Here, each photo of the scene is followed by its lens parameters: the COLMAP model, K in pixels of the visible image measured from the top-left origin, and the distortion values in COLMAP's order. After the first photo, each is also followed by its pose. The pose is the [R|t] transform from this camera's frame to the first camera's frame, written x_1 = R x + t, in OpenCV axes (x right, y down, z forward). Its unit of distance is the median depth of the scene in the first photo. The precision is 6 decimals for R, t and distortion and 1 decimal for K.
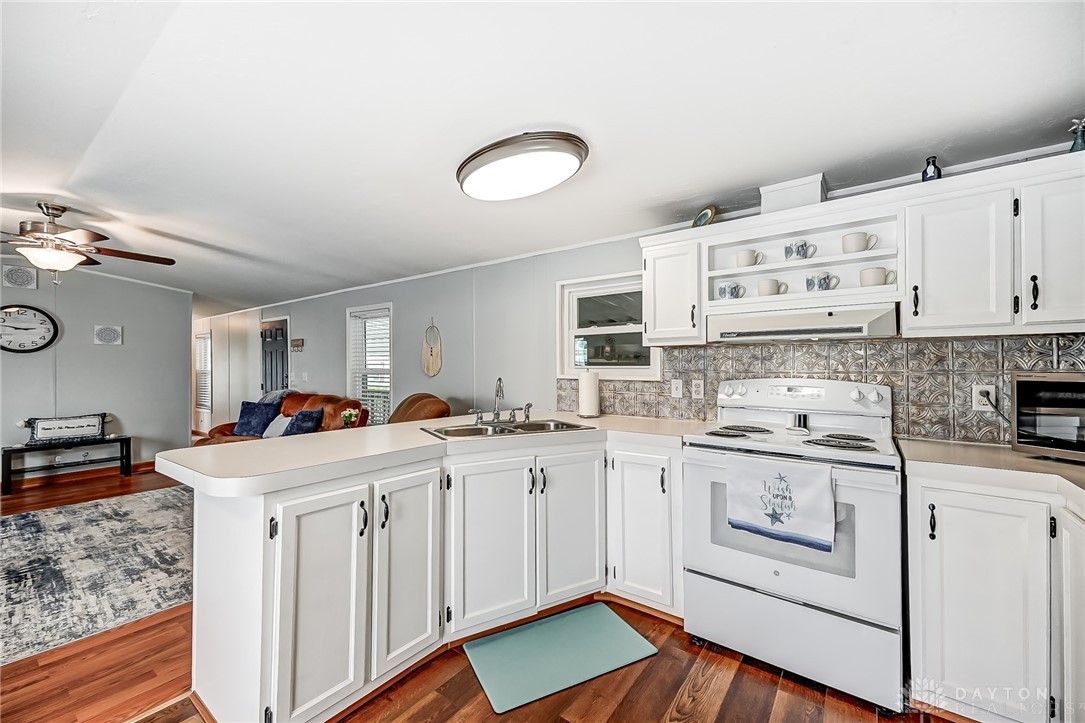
lens RADIAL K [[438.6, 0, 547.1], [0, 438.6, 362.5], [0, 0, 1]] dist [0.035634, -0.008768]
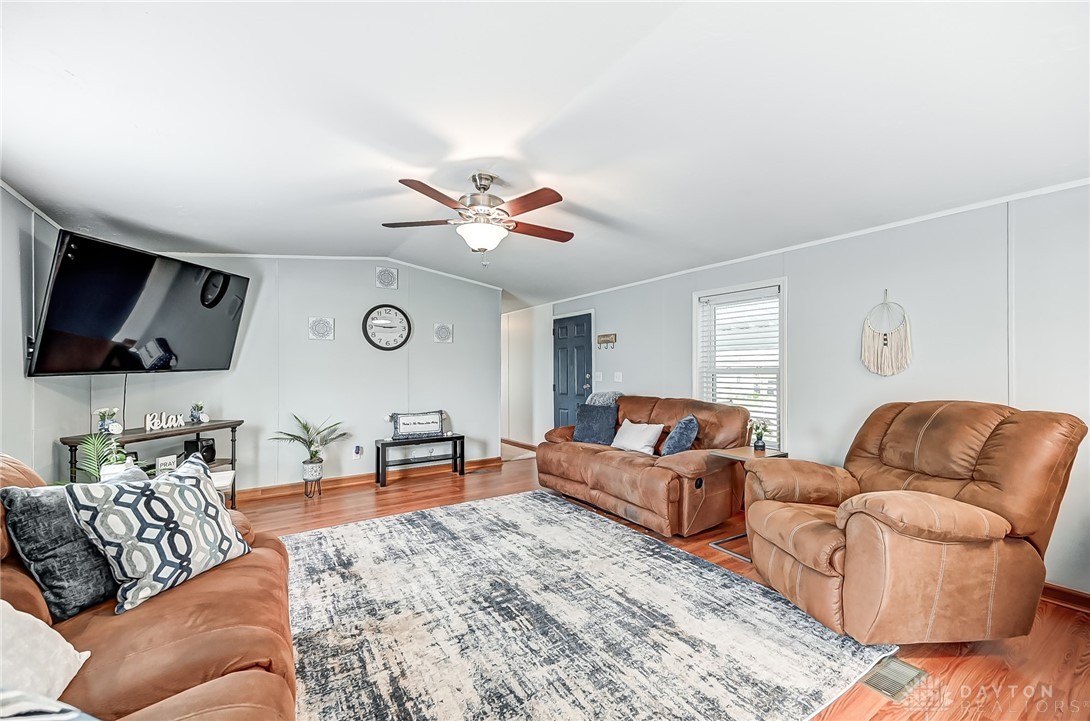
lens RADIAL K [[446.4, 0, 550.9], [0, 446.4, 372.4], [0, 0, 1]] dist [0.021867, 0.000013]
pose [[0.945302, 0.005486, -0.326149, -0.637732], [-0.002088, 0.999940, 0.010769, 0.023838], [0.326188, -0.009499, 0.945257, 0.199540]]
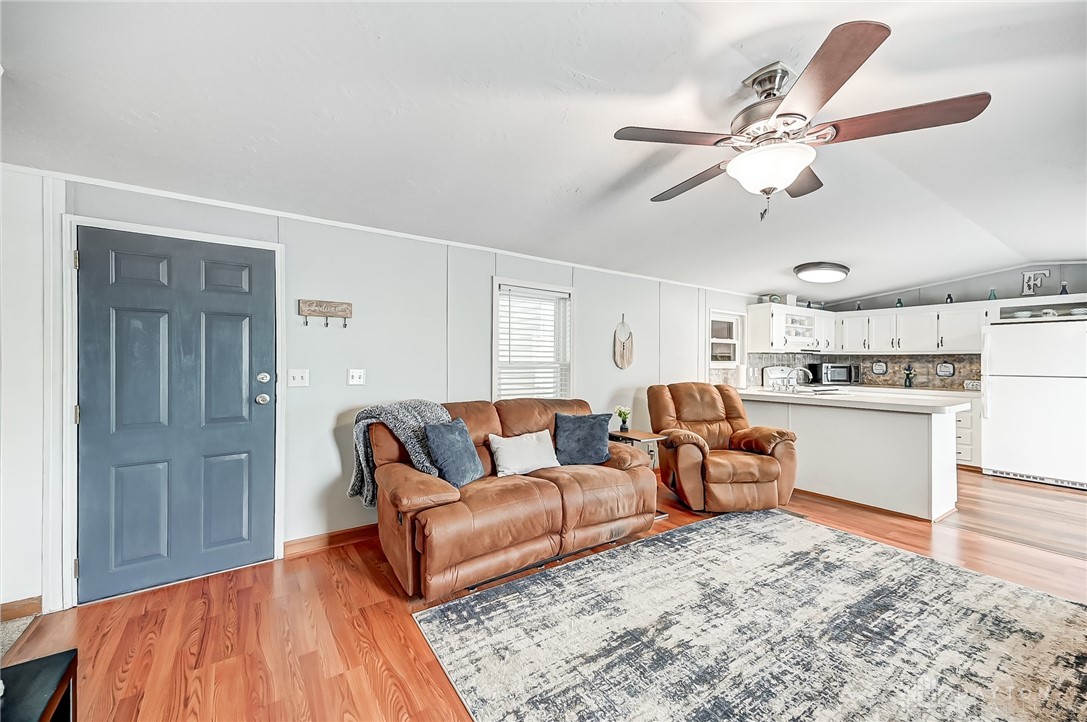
lens RADIAL K [[439.4, 0, 548.1], [0, 439.4, 362.0], [0, 0, 1]] dist [0.035634, -0.008768]
pose [[0.298464, -0.002096, 0.954419, -1.626219], [-0.021175, 0.999737, 0.008818, 0.009760], [-0.954186, -0.022842, 0.298341, 1.037988]]
